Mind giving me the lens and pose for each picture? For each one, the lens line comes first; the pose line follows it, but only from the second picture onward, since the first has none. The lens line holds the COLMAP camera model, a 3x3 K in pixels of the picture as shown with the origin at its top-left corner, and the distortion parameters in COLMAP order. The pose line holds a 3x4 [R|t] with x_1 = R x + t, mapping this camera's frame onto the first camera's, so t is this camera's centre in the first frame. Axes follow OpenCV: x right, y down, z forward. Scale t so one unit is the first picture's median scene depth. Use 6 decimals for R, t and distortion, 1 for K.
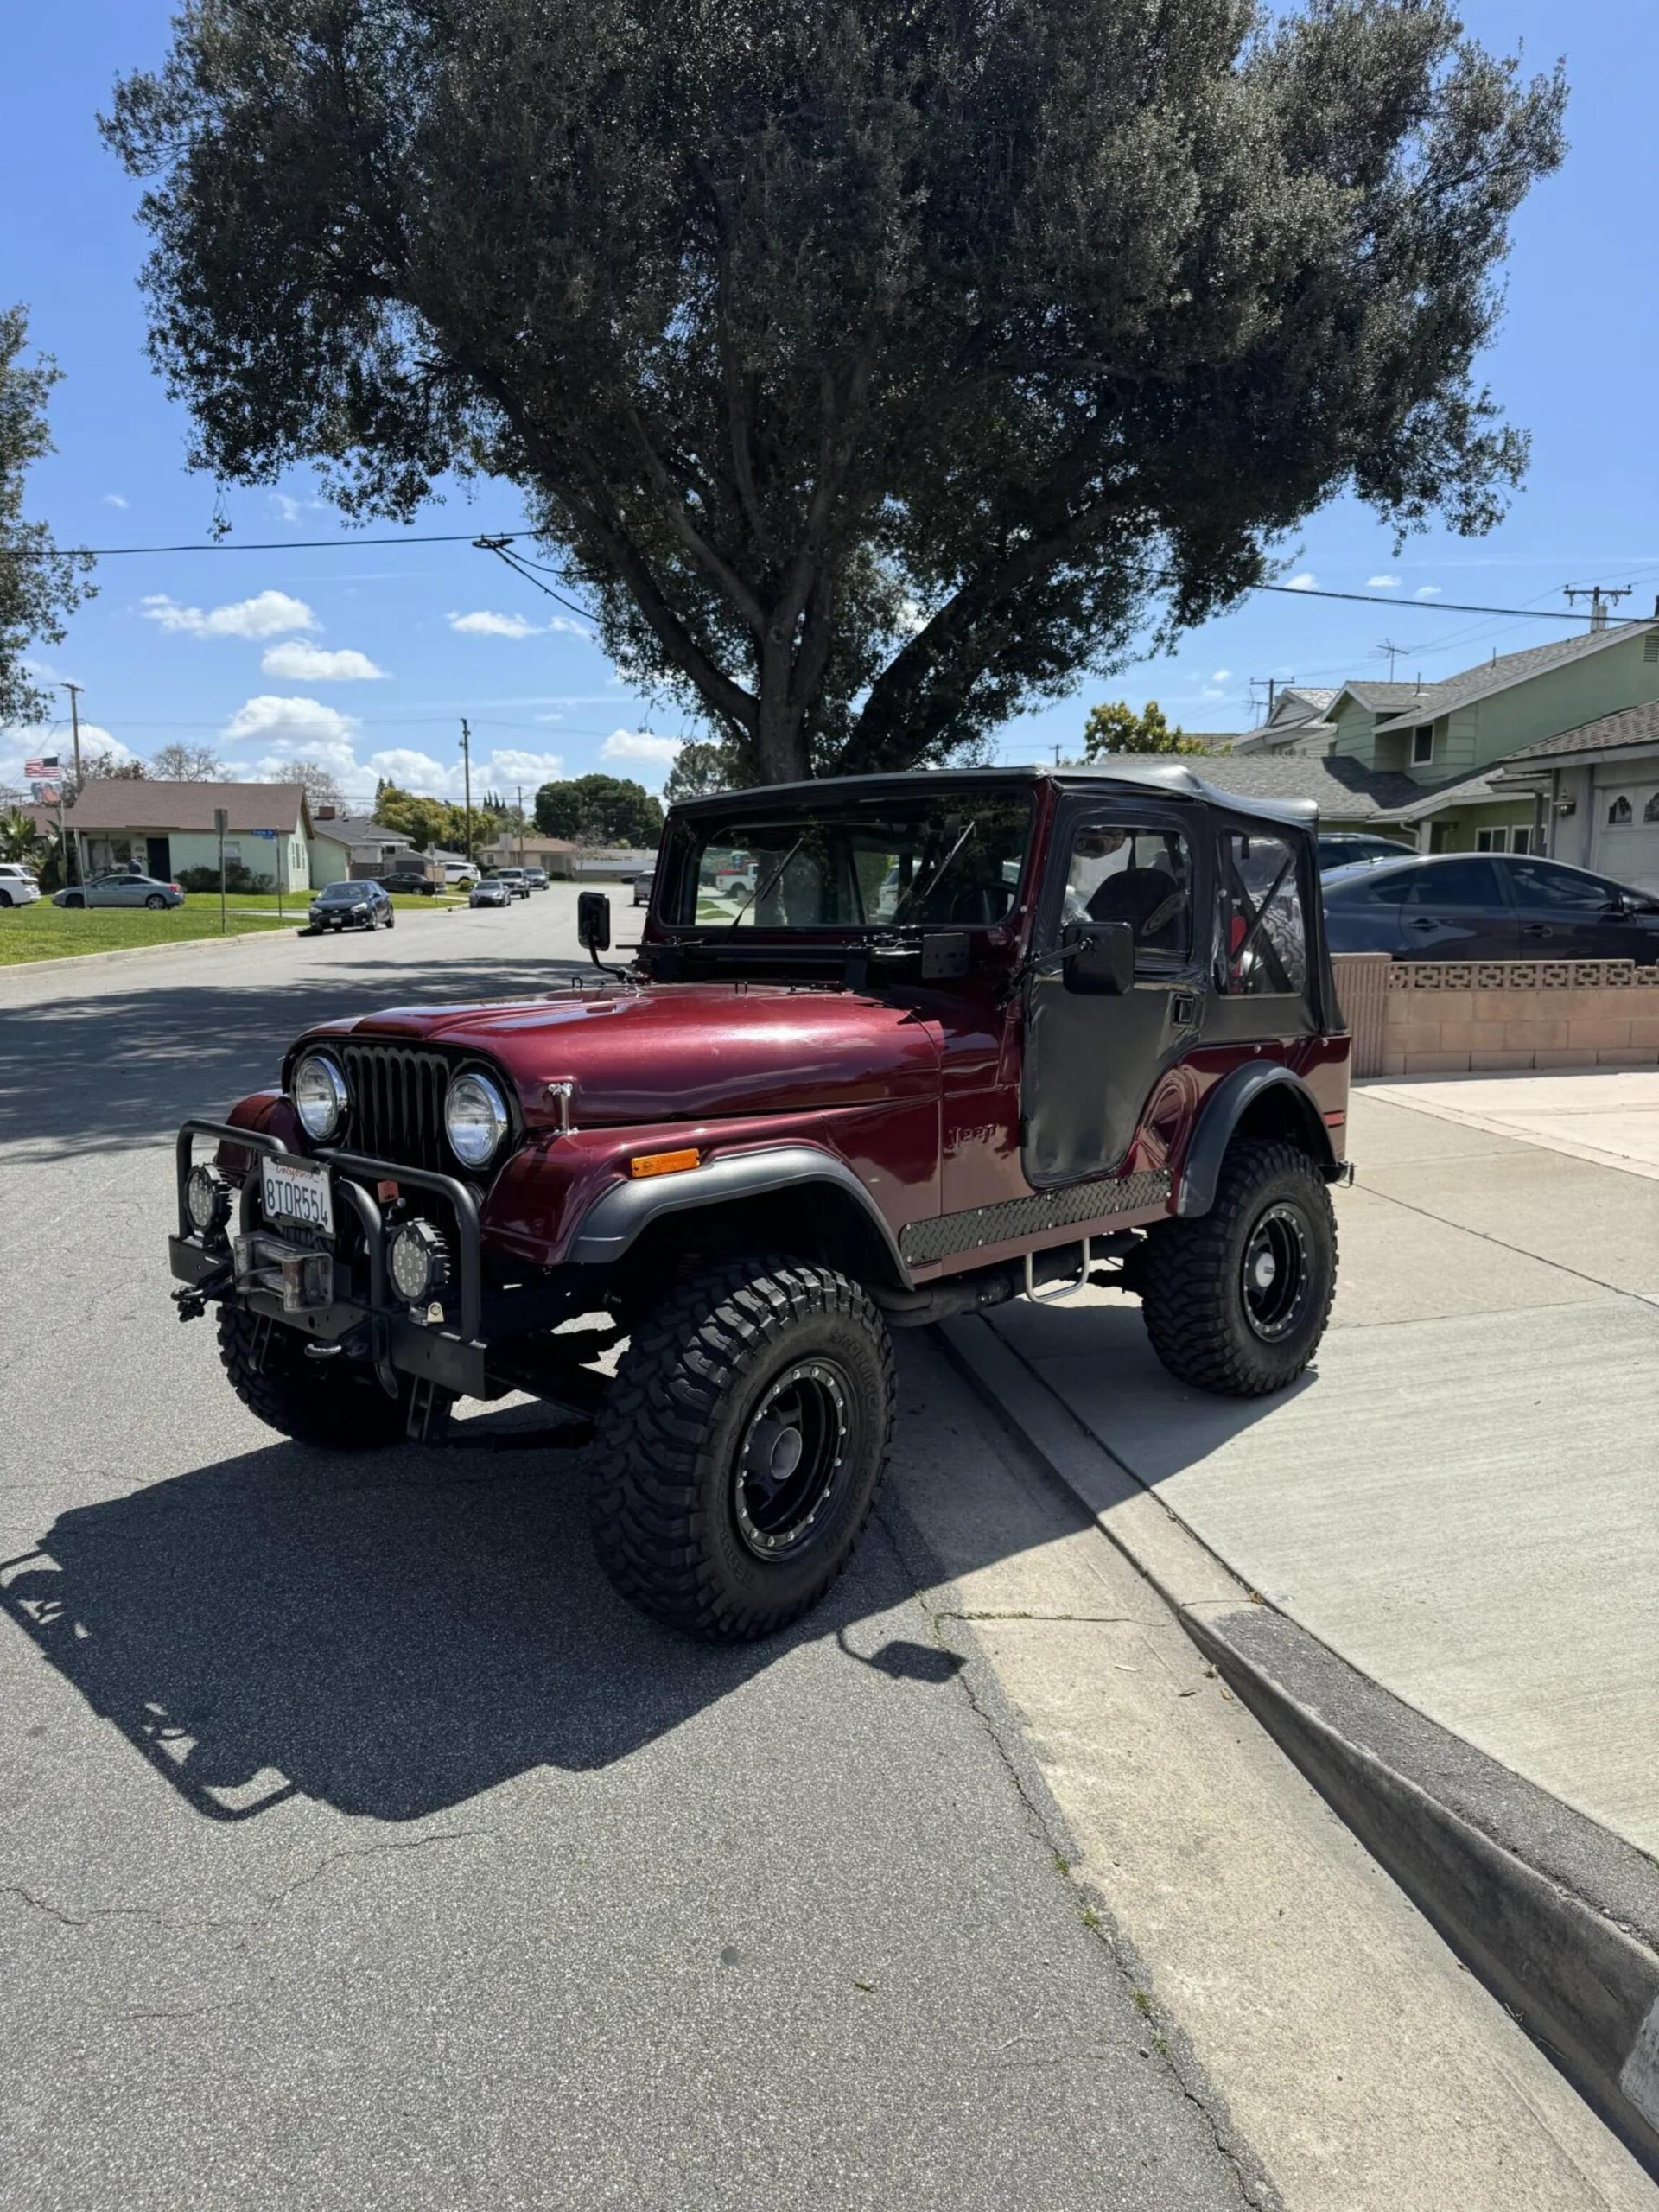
lens RADIAL K [[1601.1, 0, 834.9], [0, 1601.1, 1091.8], [0, 0, 1]] dist [0.022596, -0.025477]
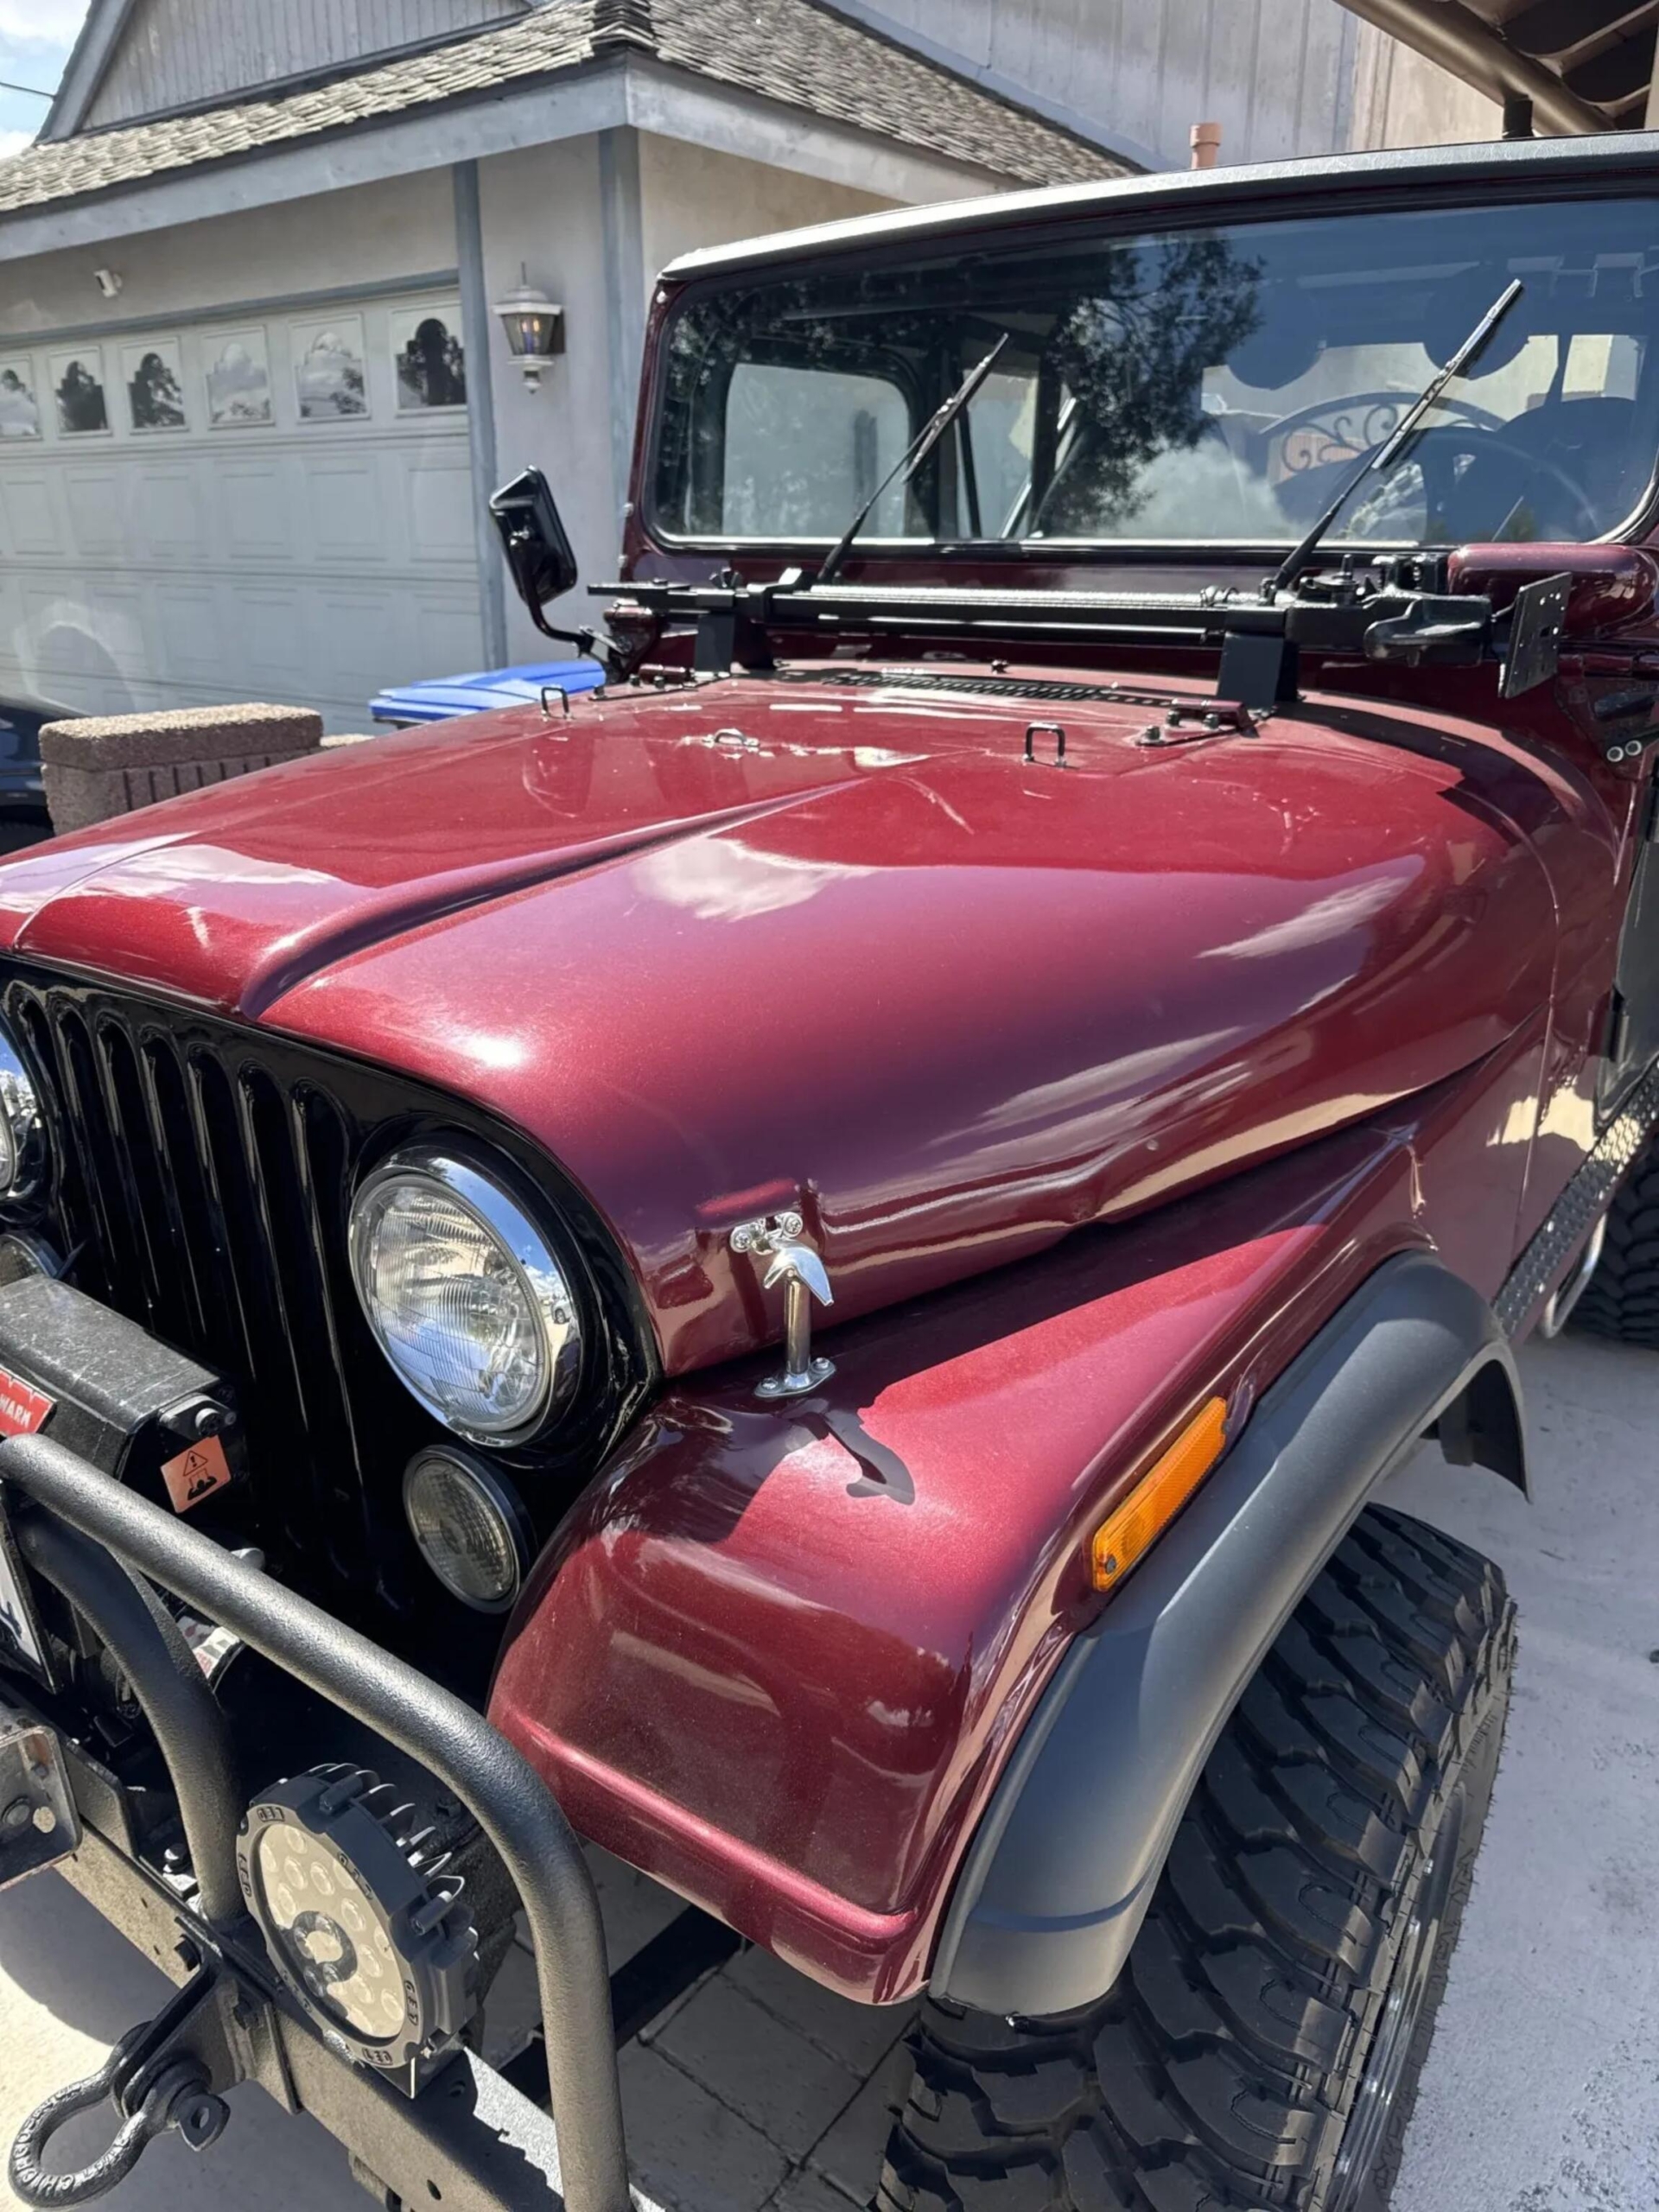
lens RADIAL K [[1562.9, 0, 831.0], [0, 1562.9, 1118.7], [0, 0, 1]] dist [0.016200, -0.026155]
pose [[0.991131, -0.066594, 0.114994, -0.139385], [0.031559, 0.958568, 0.283112, -0.072748], [-0.129083, -0.276972, 0.952168, 0.534712]]
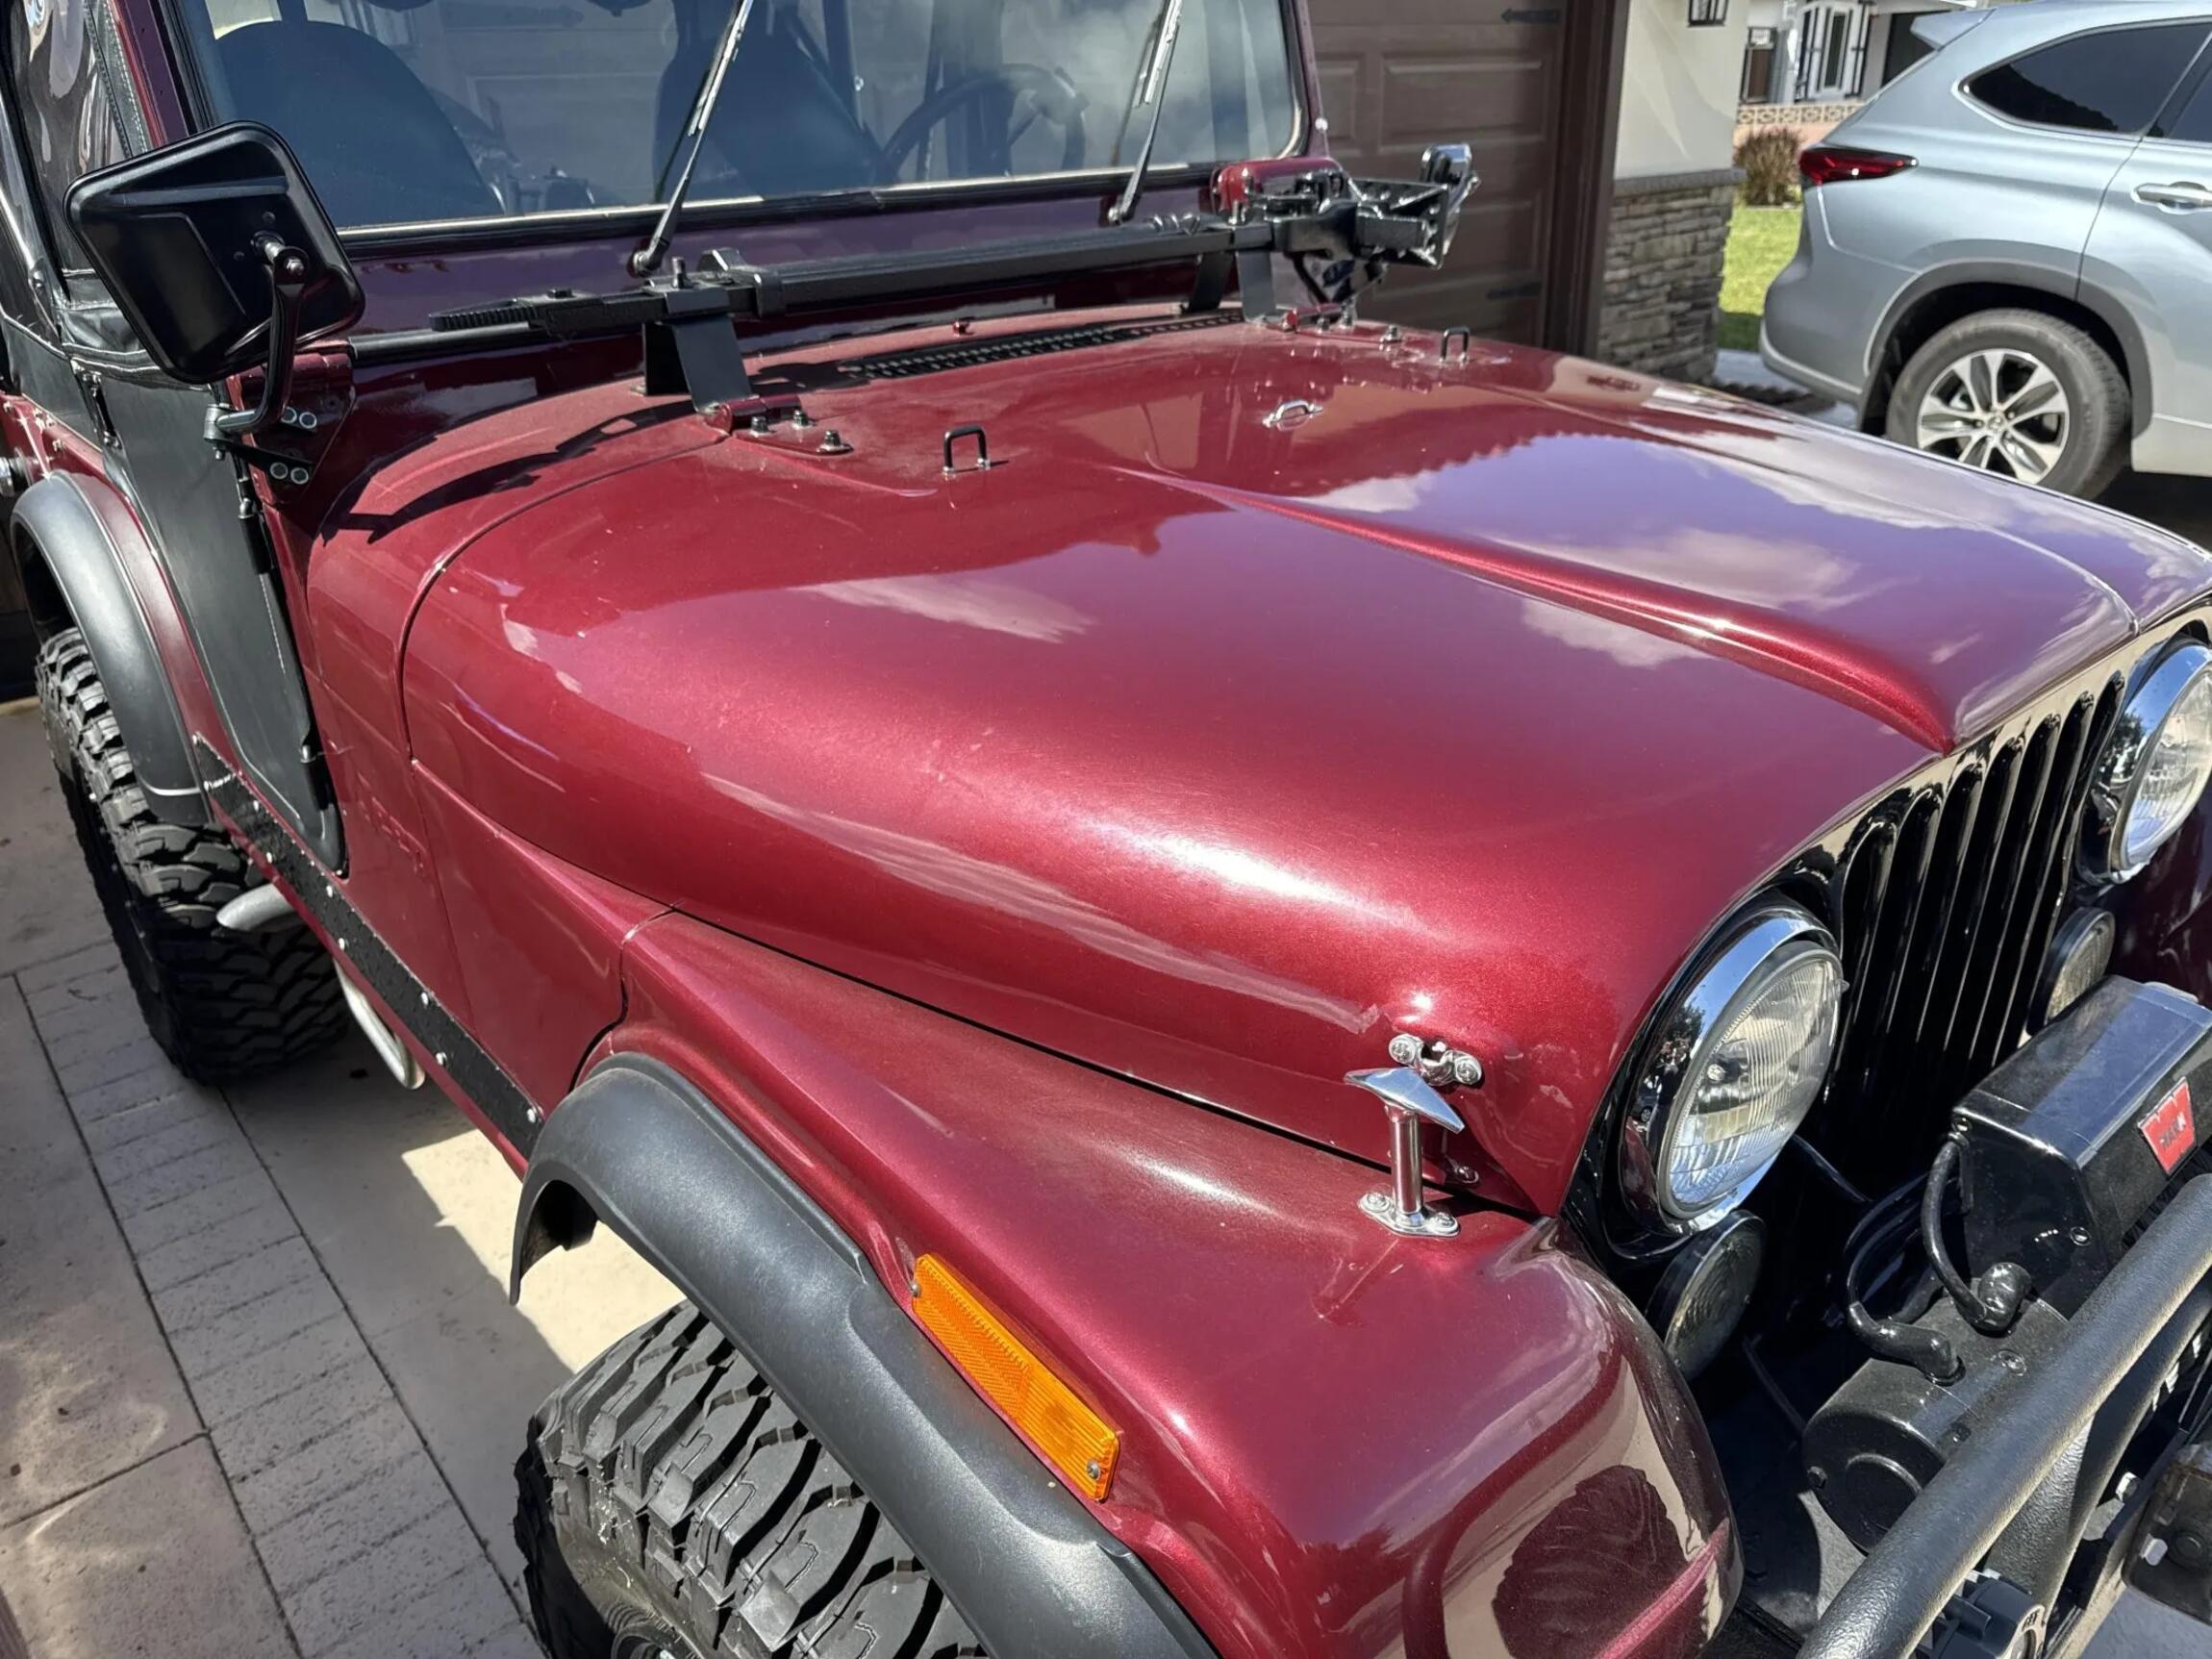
lens RADIAL K [[1562.9, 0, 1106.0], [0, 1562.9, 813.9], [0, 0, 1]] dist [0.016200, -0.026155]
pose [[0.091821, -0.438628, 0.893966, -0.450807], [0.114670, 0.896443, 0.428065, -0.125210], [-0.989151, 0.063205, 0.132610, 0.903913]]
